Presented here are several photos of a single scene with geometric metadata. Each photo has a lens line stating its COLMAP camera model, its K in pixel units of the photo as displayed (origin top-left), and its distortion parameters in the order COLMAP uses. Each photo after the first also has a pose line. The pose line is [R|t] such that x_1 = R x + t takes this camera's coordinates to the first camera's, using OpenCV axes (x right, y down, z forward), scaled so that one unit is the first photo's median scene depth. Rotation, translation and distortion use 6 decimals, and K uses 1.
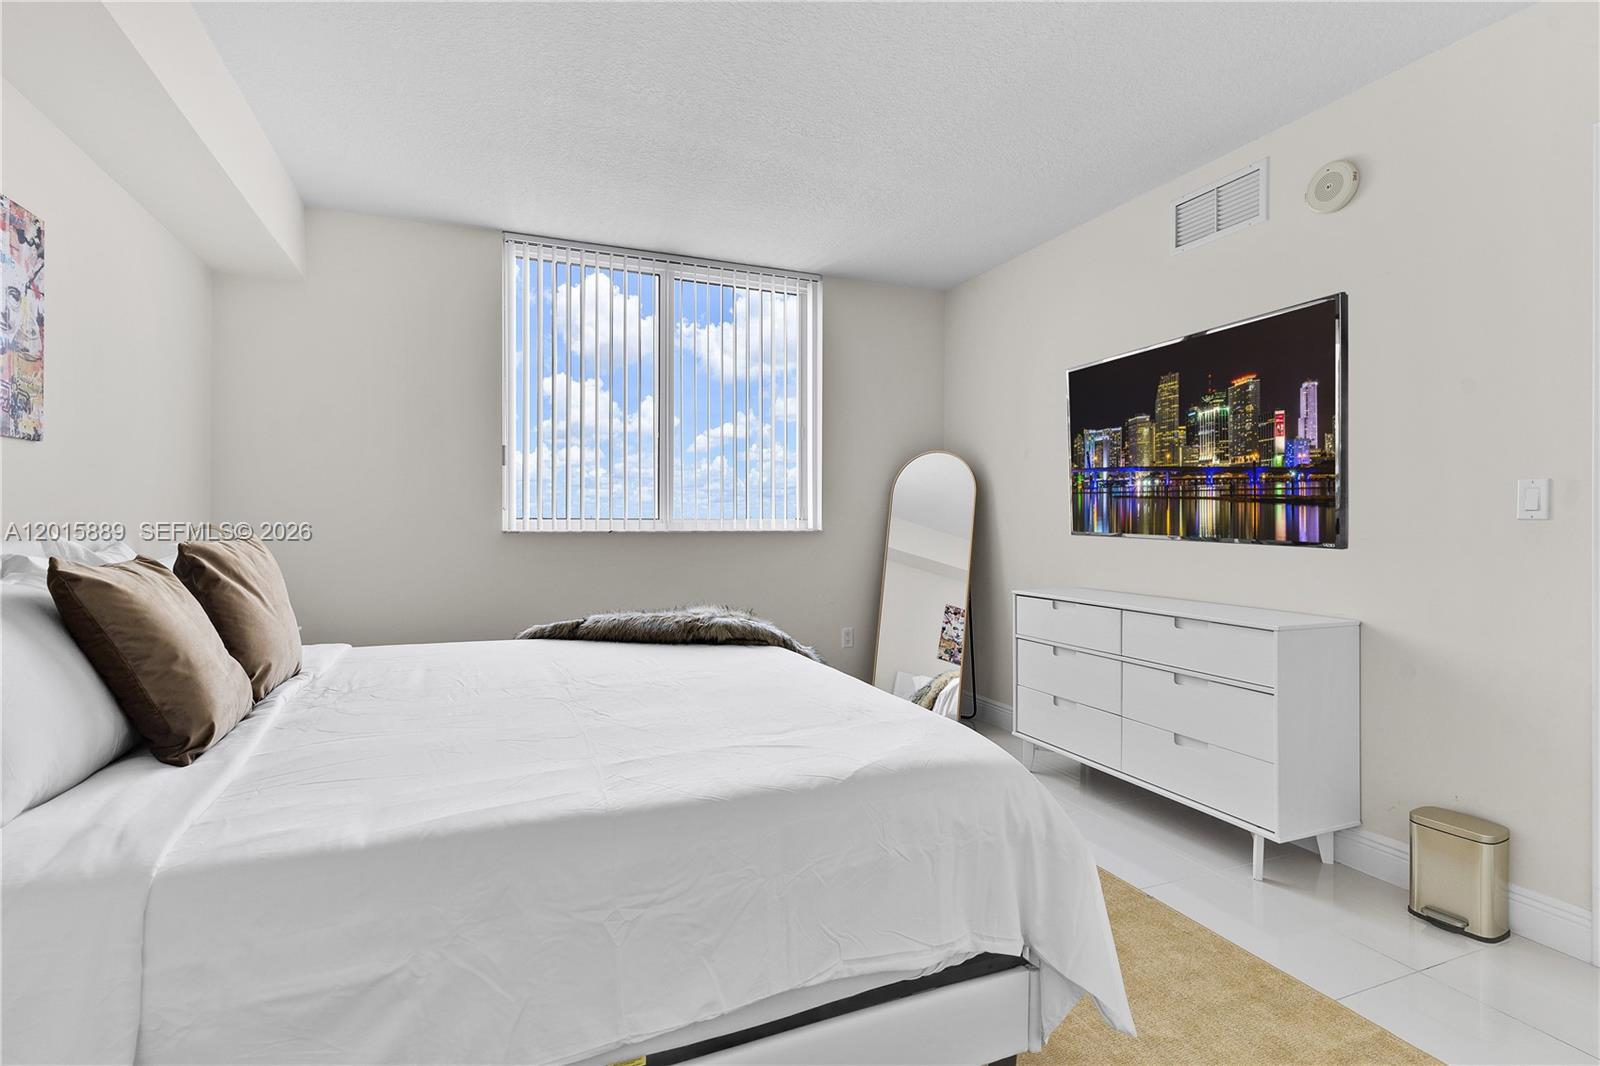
lens RADIAL K [[764.0, 0, 795.7], [0, 764.0, 547.7], [0, 0, 1]] dist [-0.000398, 0.000188]
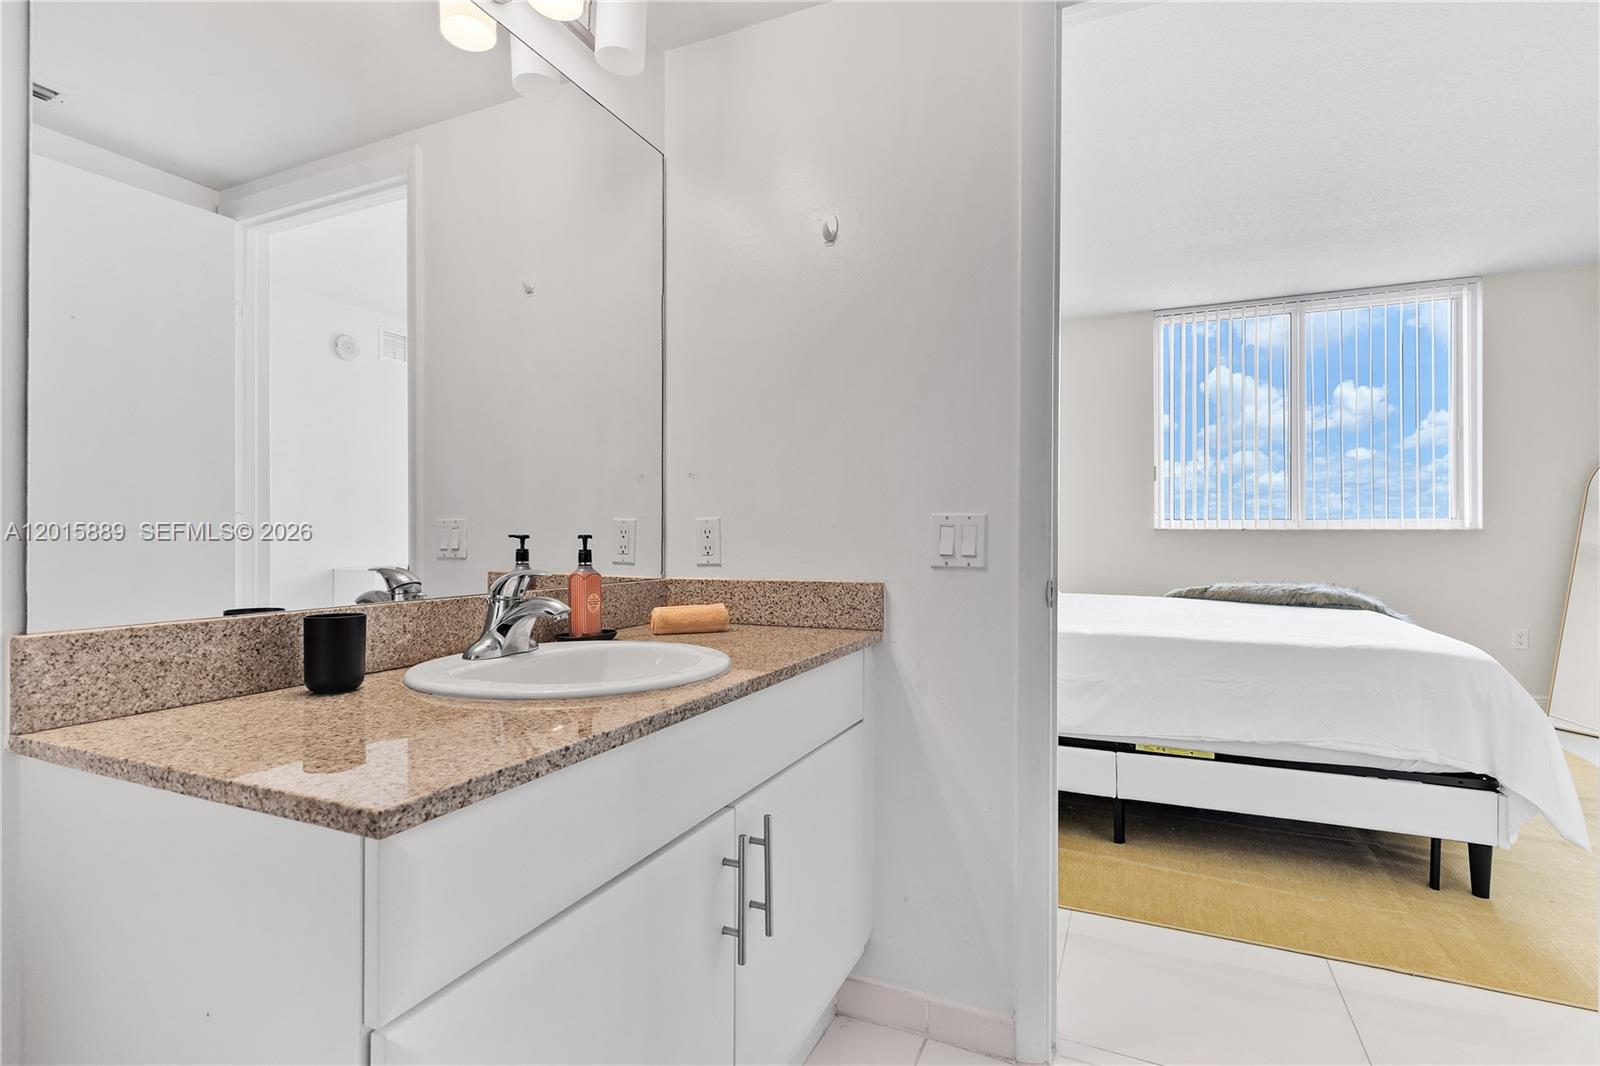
lens RADIAL K [[773.5, 0, 797.2], [0, 773.5, 511.1], [0, 0, 1]] dist [-0.000079, -0.000231]
pose [[0.692253, -0.023579, -0.721269, 0.236938], [-0.023717, 0.998183, -0.055394, 0.052223], [0.721265, 0.055453, 0.690436, -0.573046]]
